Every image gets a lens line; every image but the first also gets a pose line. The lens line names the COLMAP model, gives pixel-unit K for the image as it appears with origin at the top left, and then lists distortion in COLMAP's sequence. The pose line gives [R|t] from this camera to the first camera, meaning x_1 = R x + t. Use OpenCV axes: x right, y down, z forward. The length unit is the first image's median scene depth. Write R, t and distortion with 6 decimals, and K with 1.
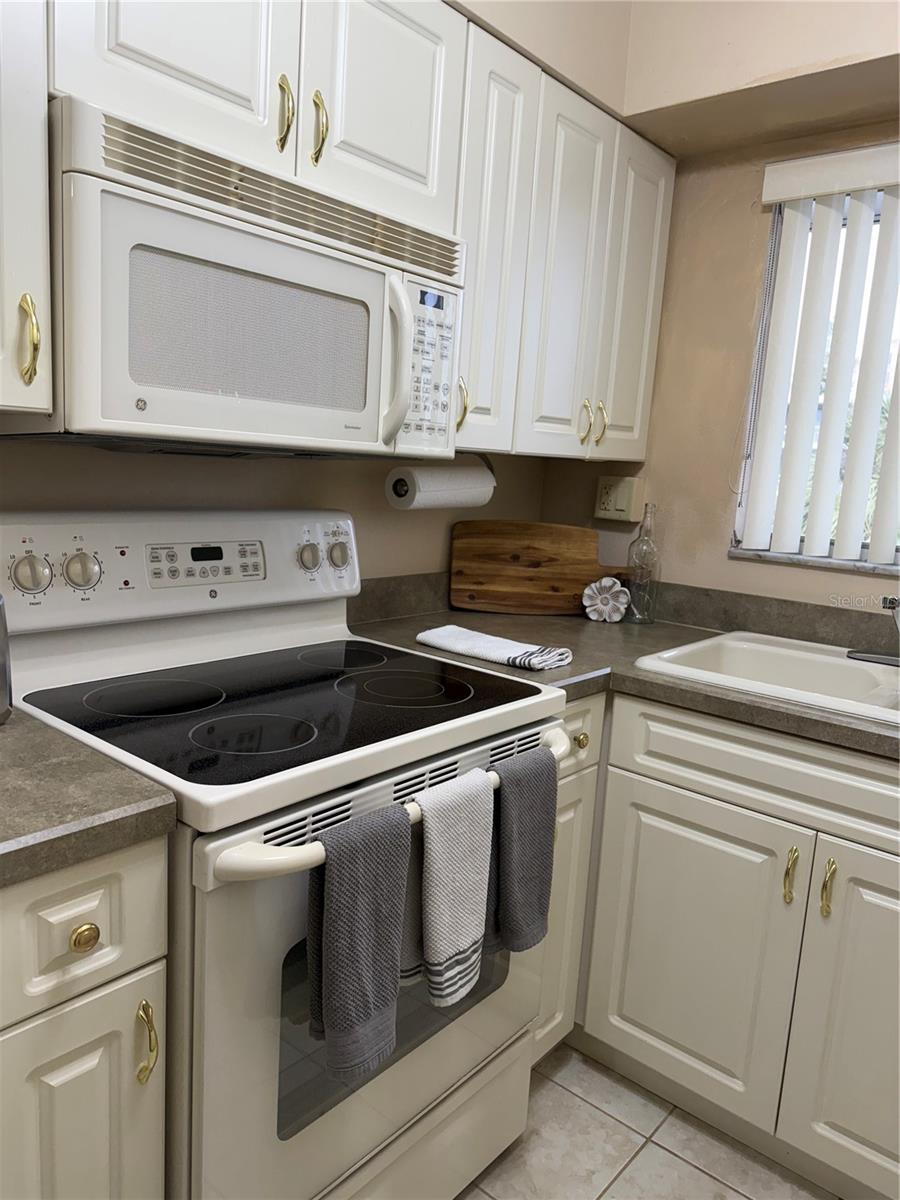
lens RADIAL K [[826.8, 0, 450.0], [0, 826.8, 600.0], [0, 0, 1]] dist [0.066548, -0.158946]
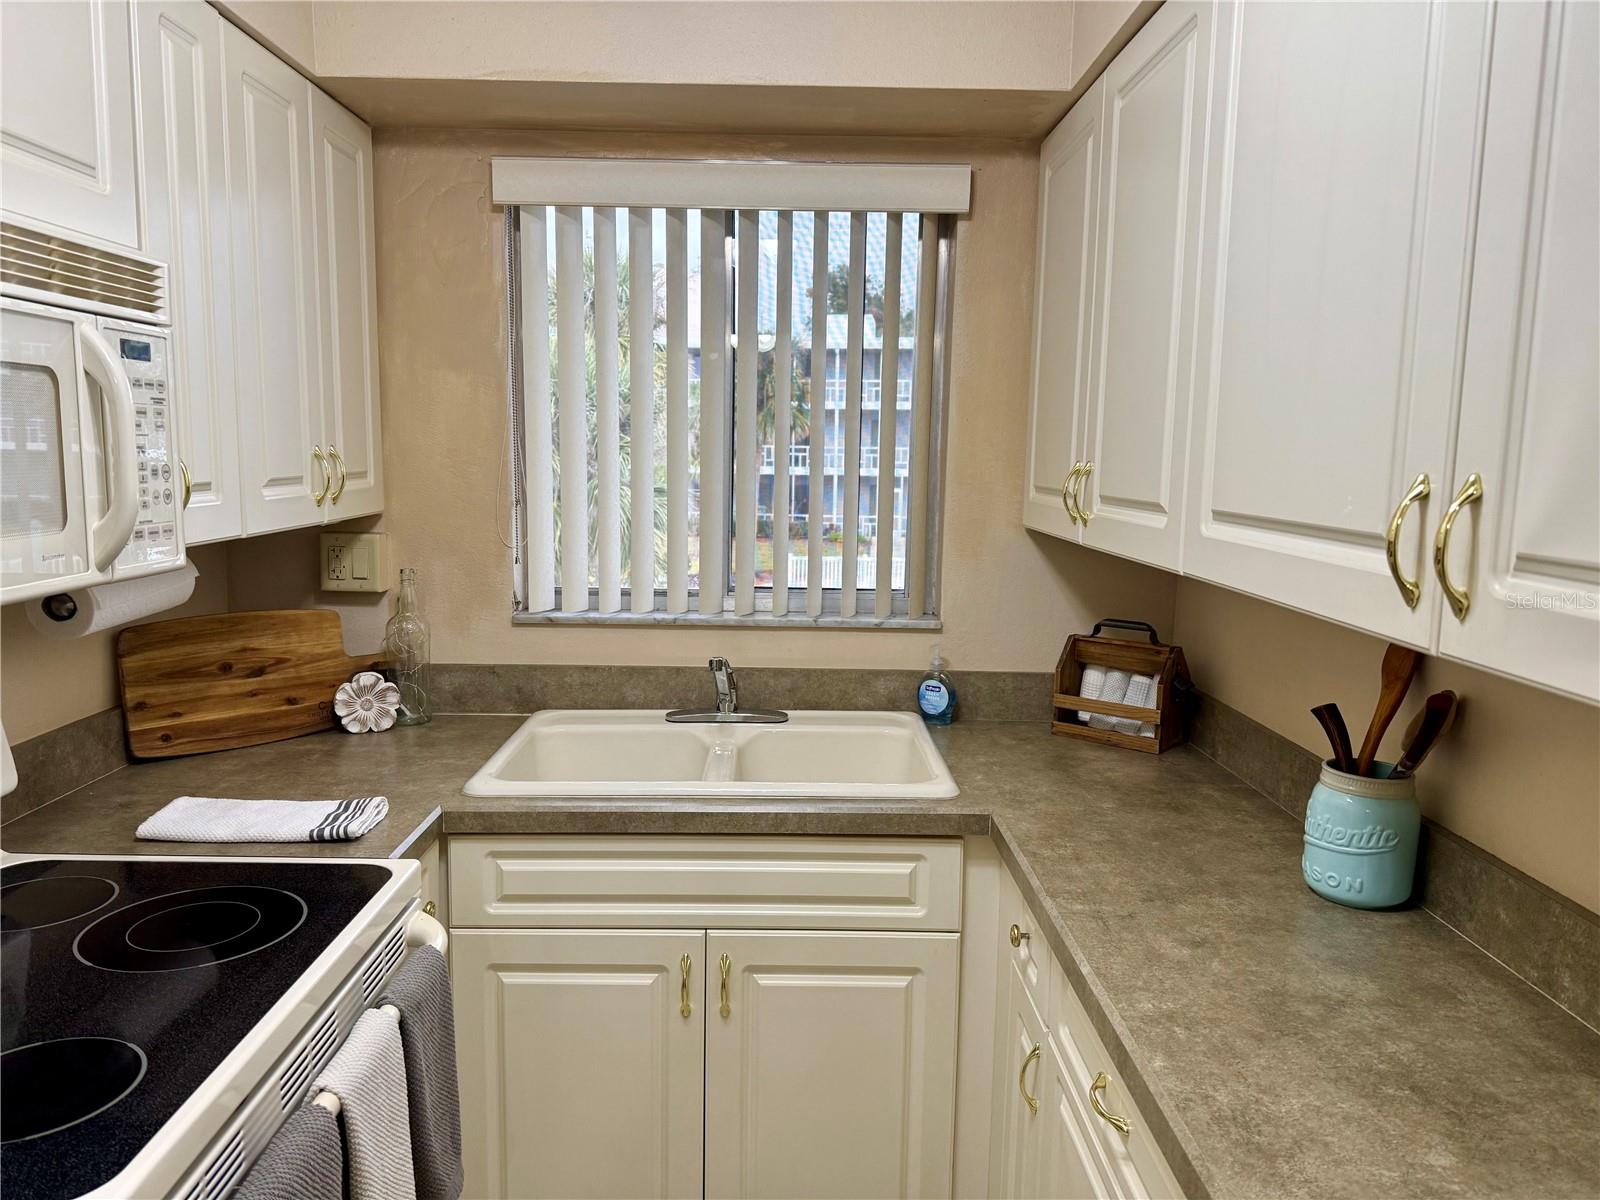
lens RADIAL K [[1110.5, 0, 799.9], [0, 1110.5, 561.2], [0, 0, 1]] dist [-0.001534, -0.004020]
pose [[0.746800, -0.115407, 0.654958, -0.171939], [0.137197, 0.990379, 0.018074, -0.096753], [-0.650743, 0.076361, 0.755449, -0.024372]]
